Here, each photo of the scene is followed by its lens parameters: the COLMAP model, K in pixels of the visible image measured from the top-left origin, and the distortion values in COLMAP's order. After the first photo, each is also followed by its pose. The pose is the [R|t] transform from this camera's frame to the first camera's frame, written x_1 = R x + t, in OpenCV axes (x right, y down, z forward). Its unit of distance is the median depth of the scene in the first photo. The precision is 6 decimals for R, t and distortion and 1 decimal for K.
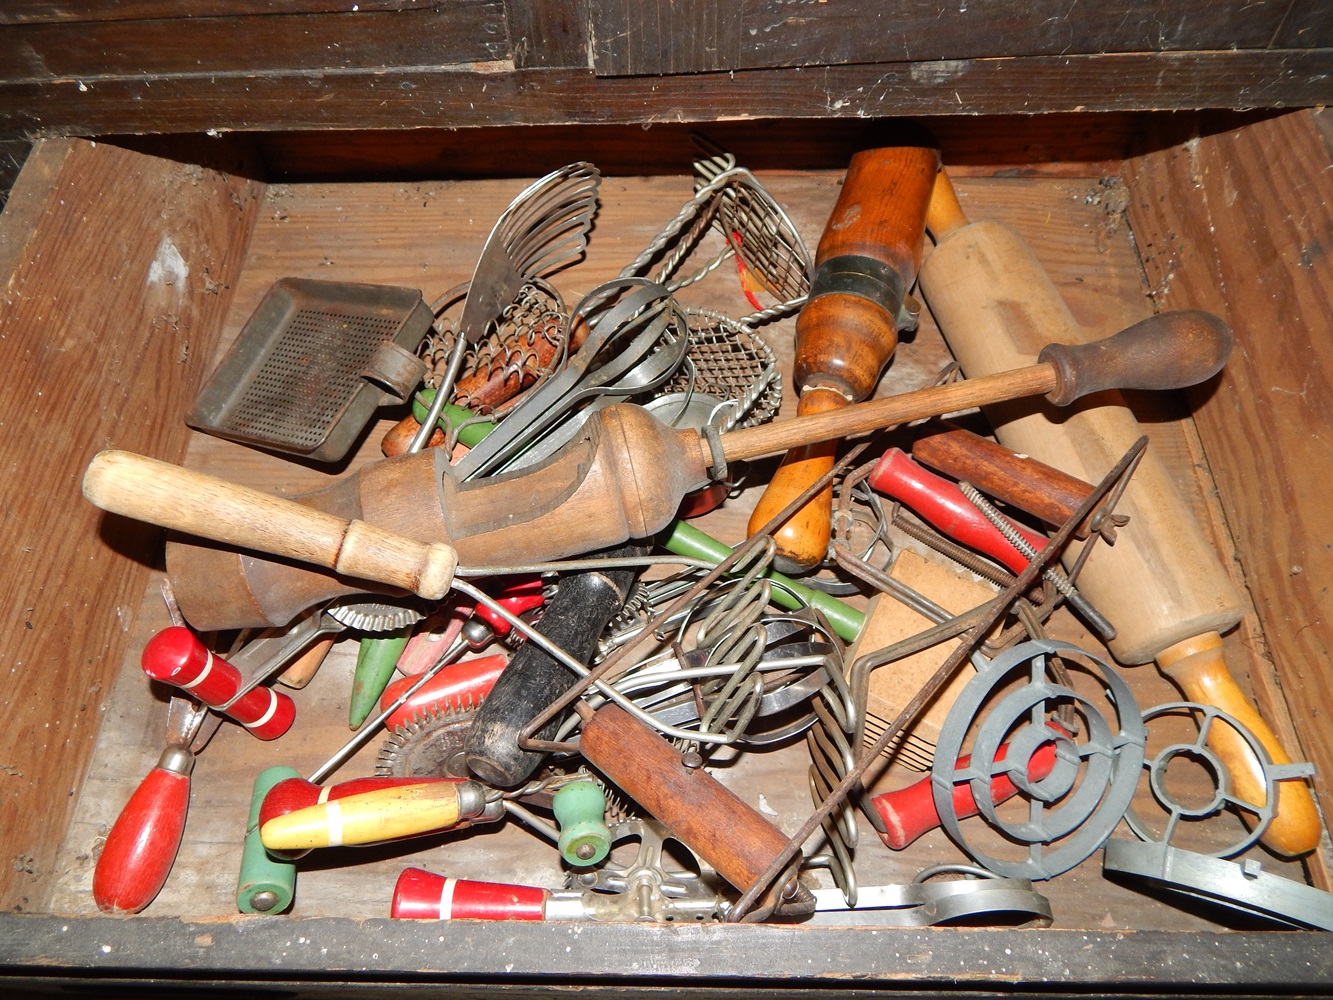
lens RADIAL K [[970.5, 0, 668.7], [0, 970.5, 489.8], [0, 0, 1]] dist [-0.017250, -0.008930]
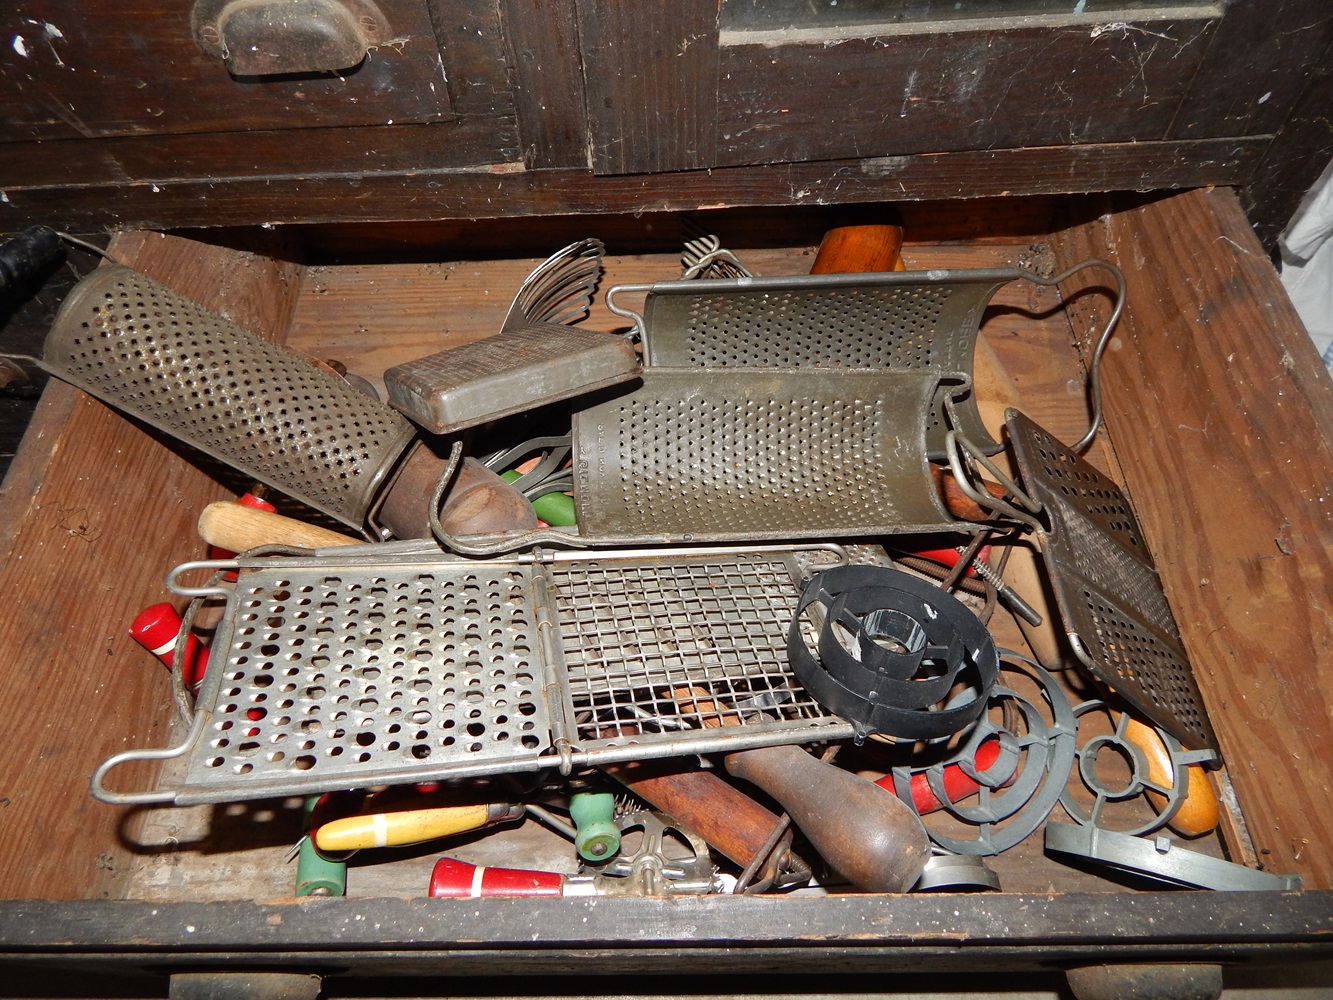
lens RADIAL K [[878.0, 0, 669.7], [0, 878.0, 487.1], [0, 0, 1]] dist [-0.003858, -0.015093]
pose [[0.999787, -0.018662, 0.008772, 0.000148], [0.018937, 0.999296, -0.032390, -0.009861], [-0.008161, 0.032549, 0.999437, -0.055788]]
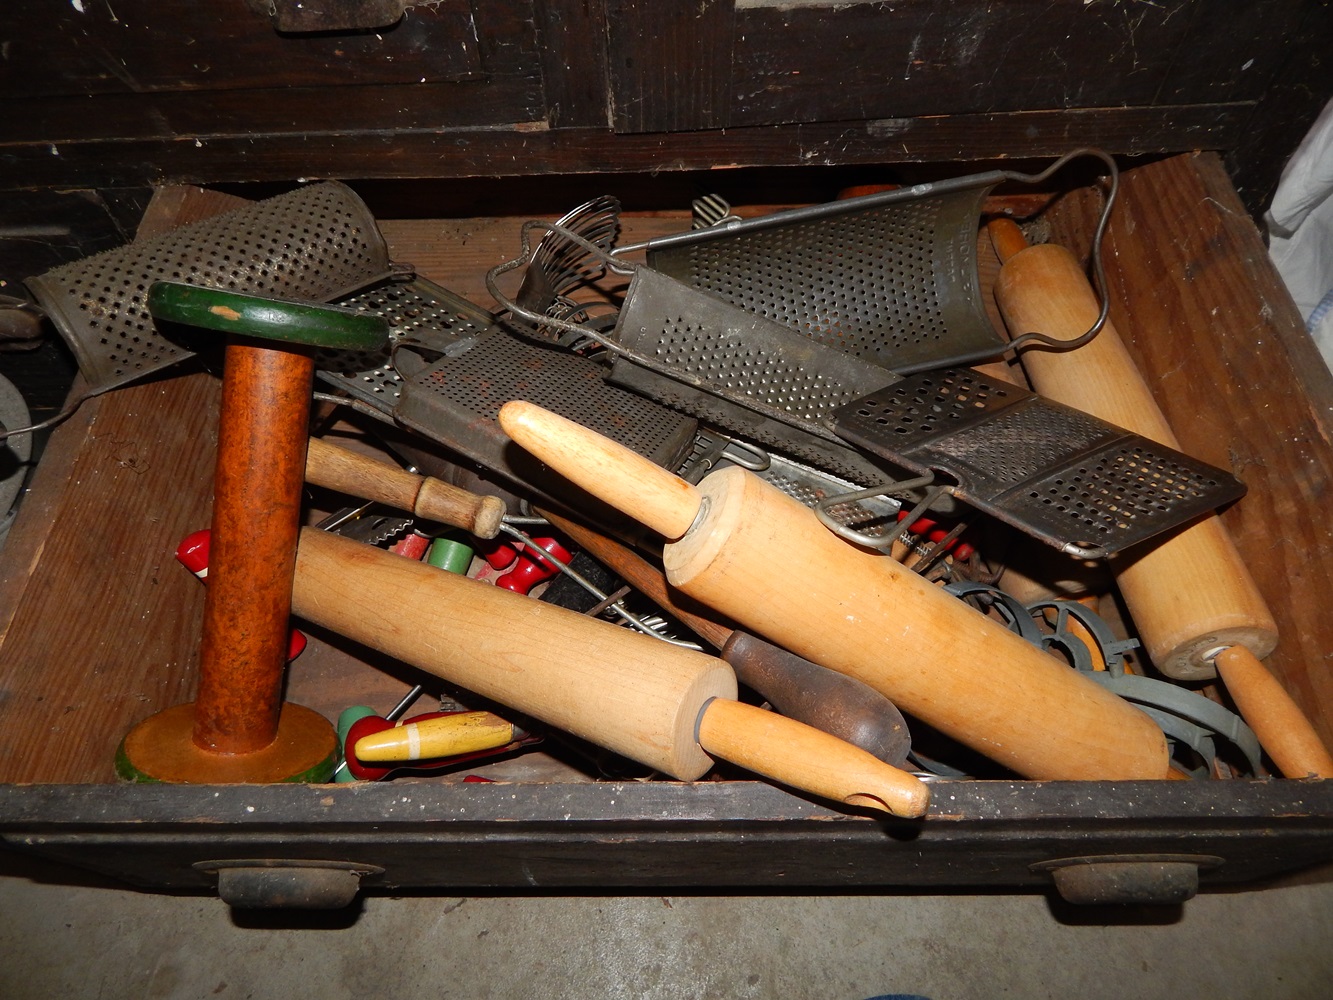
lens RADIAL K [[878.0, 0, 670.0], [0, 878.0, 488.2], [0, 0, 1]] dist [-0.003858, -0.015093]
pose [[0.999827, -0.013301, 0.013006, -0.023450], [0.013608, 0.999624, -0.023804, 0.054475], [-0.012684, 0.023977, 0.999632, -0.114386]]
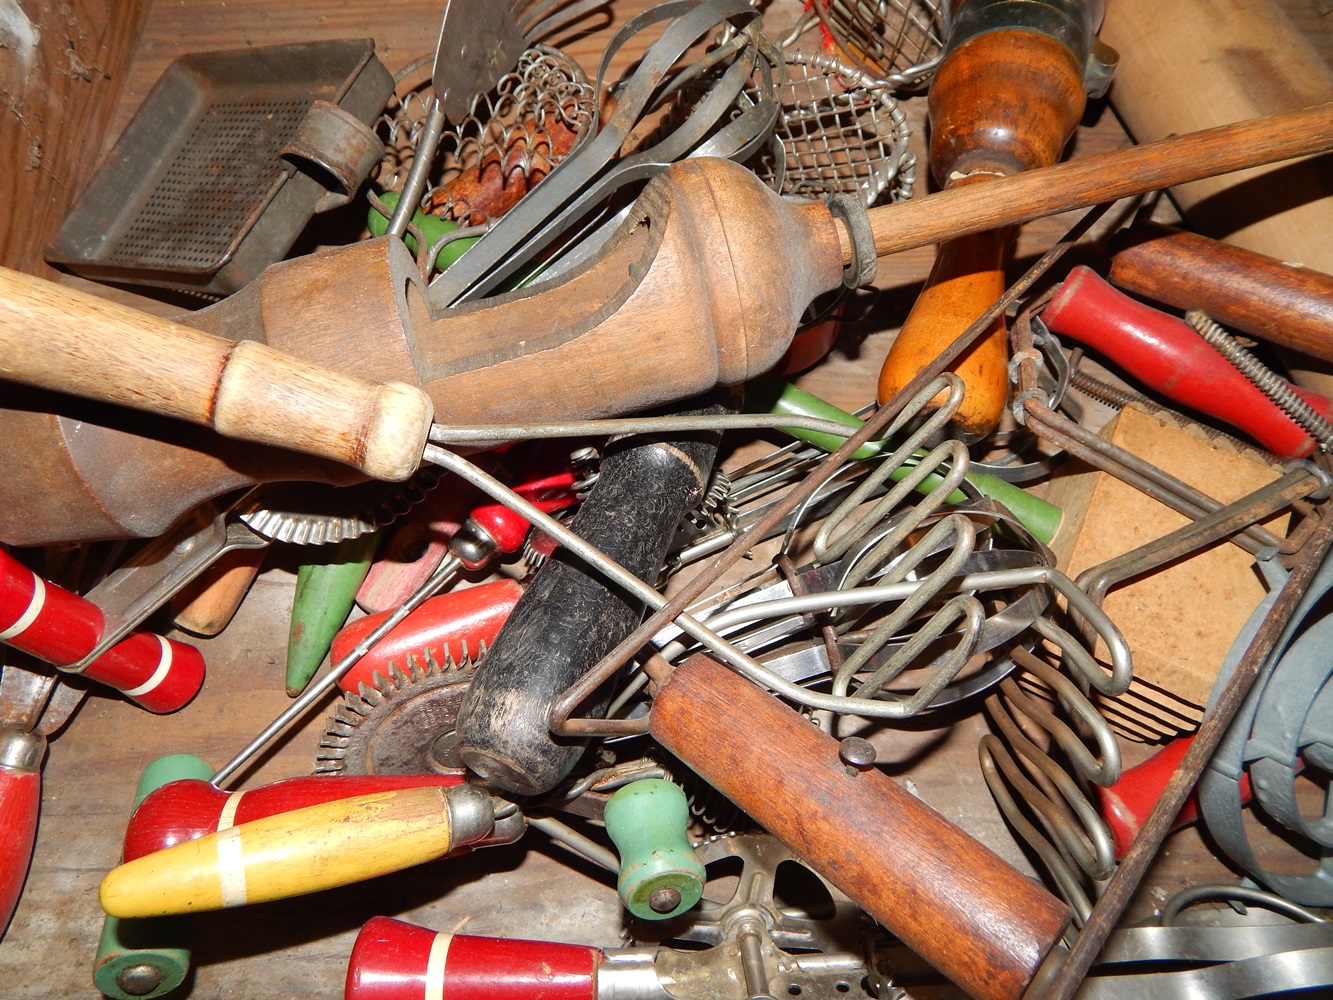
lens RADIAL K [[970.5, 0, 661.0], [0, 970.5, 497.8], [0, 0, 1]] dist [-0.017250, -0.008930]
pose [[0.999803, -0.018649, -0.006758, -0.069799], [0.019098, 0.997069, 0.074081, 0.072911], [0.005356, -0.074195, 0.997229, 0.372743]]
